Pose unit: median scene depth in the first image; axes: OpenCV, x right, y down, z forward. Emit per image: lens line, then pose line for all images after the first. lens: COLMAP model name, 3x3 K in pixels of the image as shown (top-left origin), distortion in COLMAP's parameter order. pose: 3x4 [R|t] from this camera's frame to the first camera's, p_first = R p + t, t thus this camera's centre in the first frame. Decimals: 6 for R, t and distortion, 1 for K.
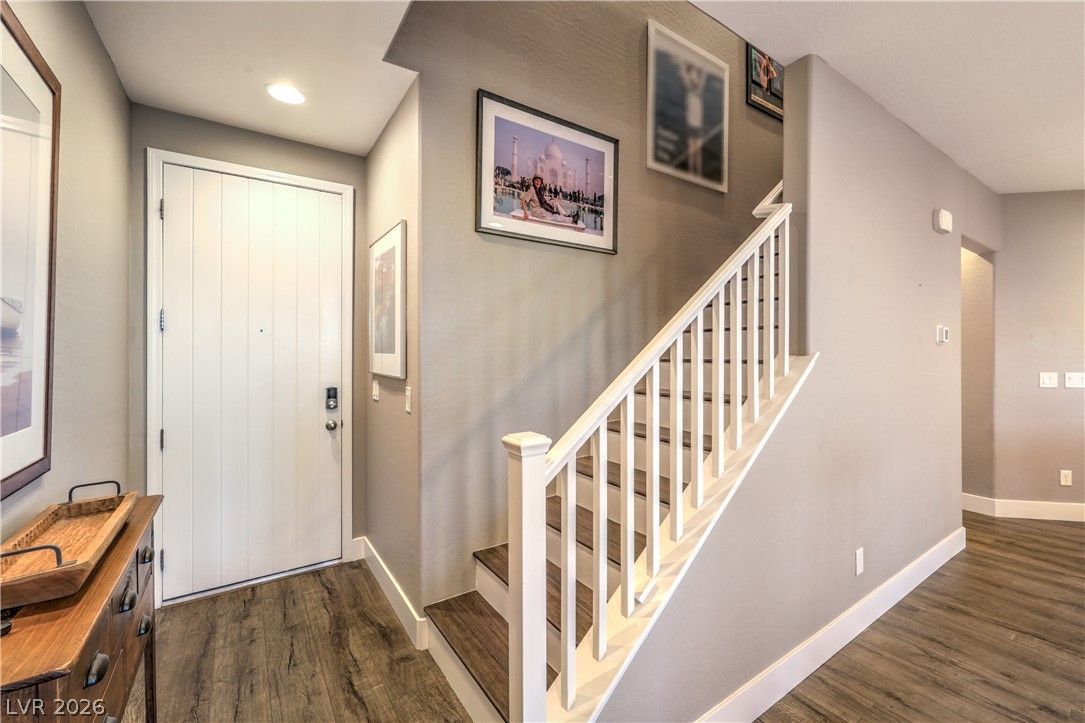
lens RADIAL K [[430.8, 0, 545.0], [0, 430.8, 359.4], [0, 0, 1]] dist [-0.001717, -0.000109]
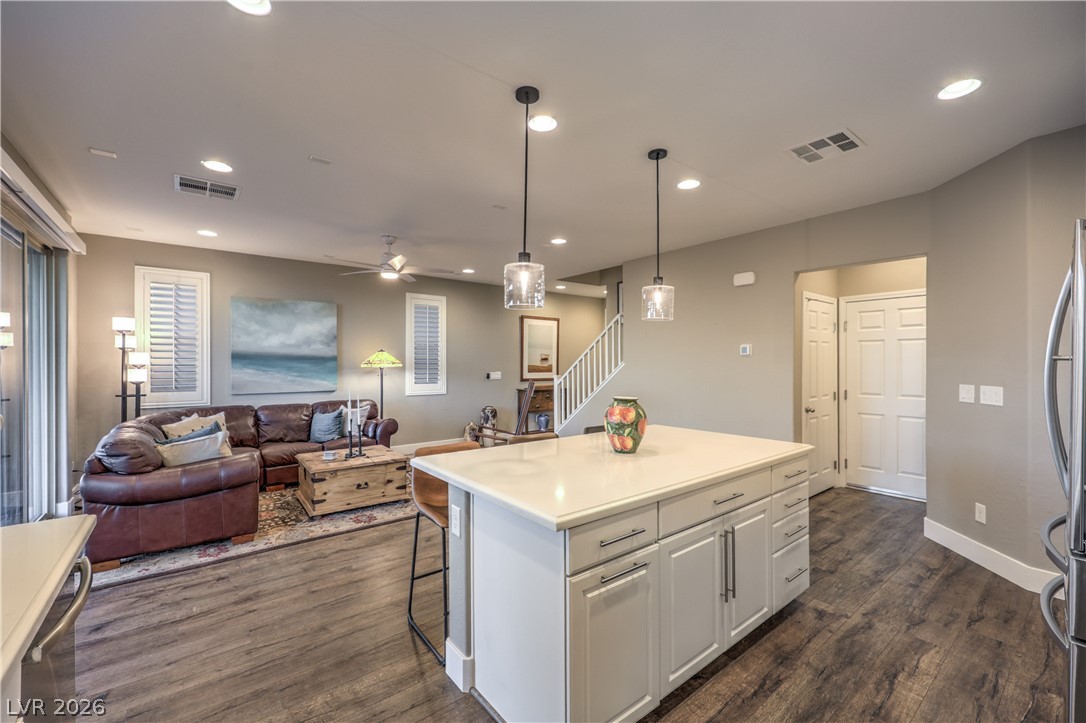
lens RADIAL K [[449.4, 0, 543.0], [0, 449.4, 361.5], [0, 0, 1]] dist [-0.000478, -0.000103]
pose [[0.088493, -0.002070, -0.996075, 2.893407], [-0.021535, 0.999760, -0.003991, 0.007680], [0.995844, 0.021804, 0.088428, 0.114447]]
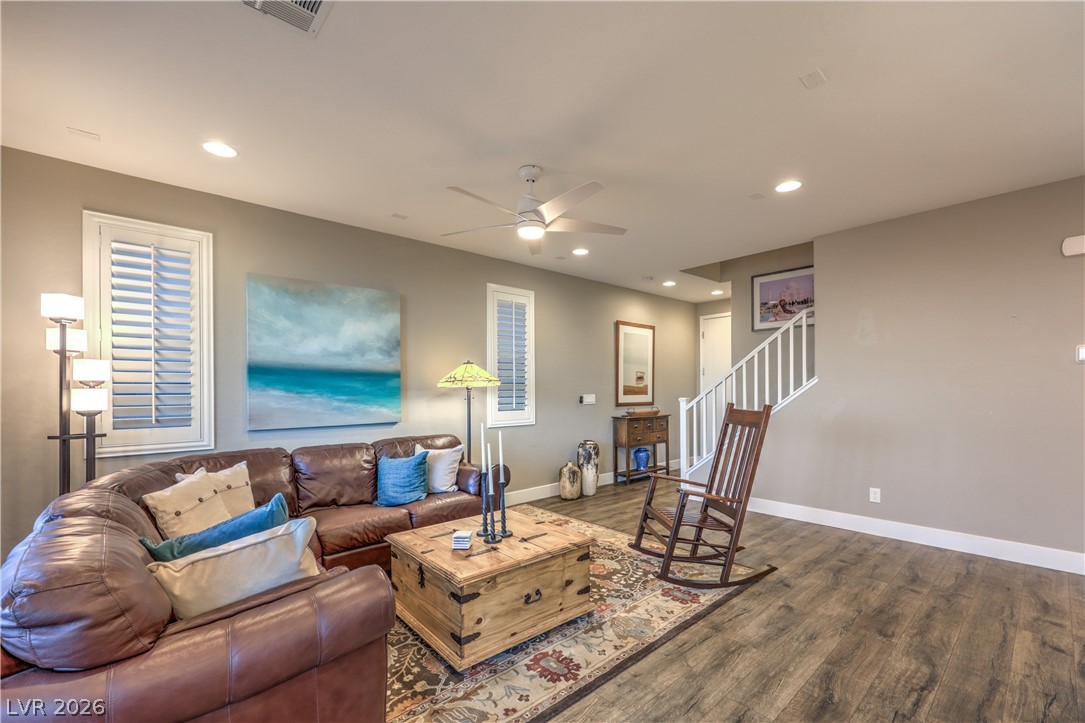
lens RADIAL K [[459.4, 0, 554.4], [0, 459.4, 386.9], [0, 0, 1]] dist [-0.000776, -0.000088]
pose [[0.160099, -0.004084, -0.987092, 2.092740], [-0.015147, 0.999864, -0.006593, 0.055161], [0.986985, 0.016007, 0.160016, -0.516882]]
